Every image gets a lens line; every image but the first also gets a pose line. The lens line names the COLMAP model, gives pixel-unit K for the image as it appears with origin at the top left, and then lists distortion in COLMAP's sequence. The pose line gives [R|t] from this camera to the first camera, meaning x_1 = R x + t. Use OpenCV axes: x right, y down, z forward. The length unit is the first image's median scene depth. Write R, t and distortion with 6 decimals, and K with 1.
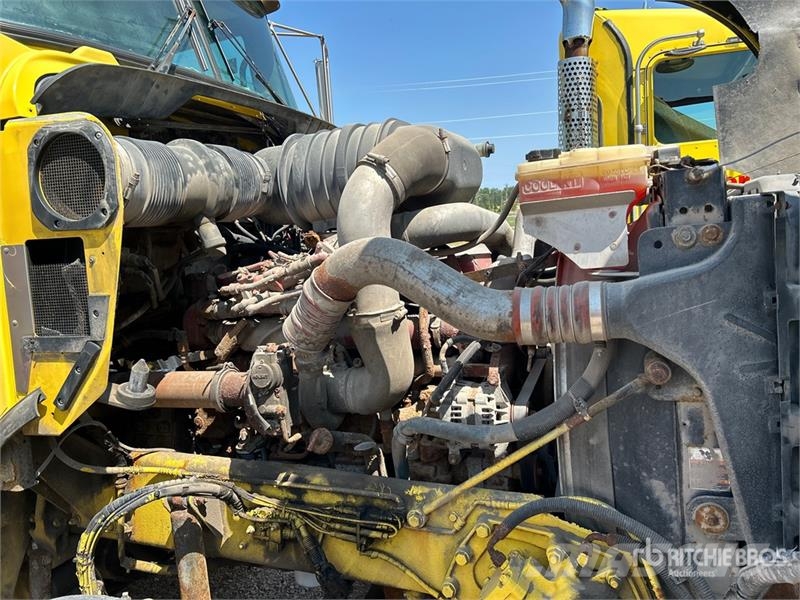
lens RADIAL K [[612.5, 0, 400.0], [0, 612.5, 300.0], [0, 0, 1]] dist [0.062525, -0.071768]
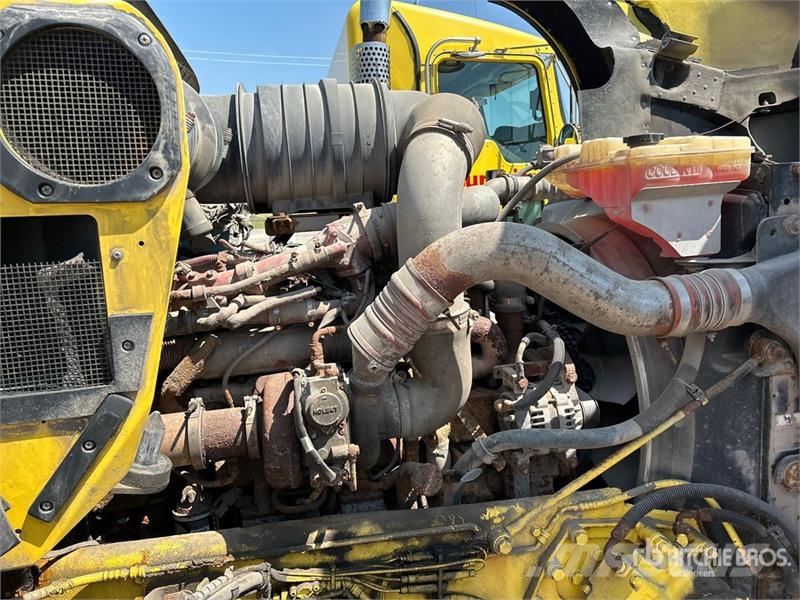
lens RADIAL K [[614.0, 0, 398.1], [0, 614.0, 309.3], [0, 0, 1]] dist [0.013833, 0.003869]
pose [[0.842212, -0.061127, 0.535670, -0.566078], [0.043604, 0.998020, 0.045331, -0.027221], [-0.537380, -0.014821, 0.843210, 0.354398]]
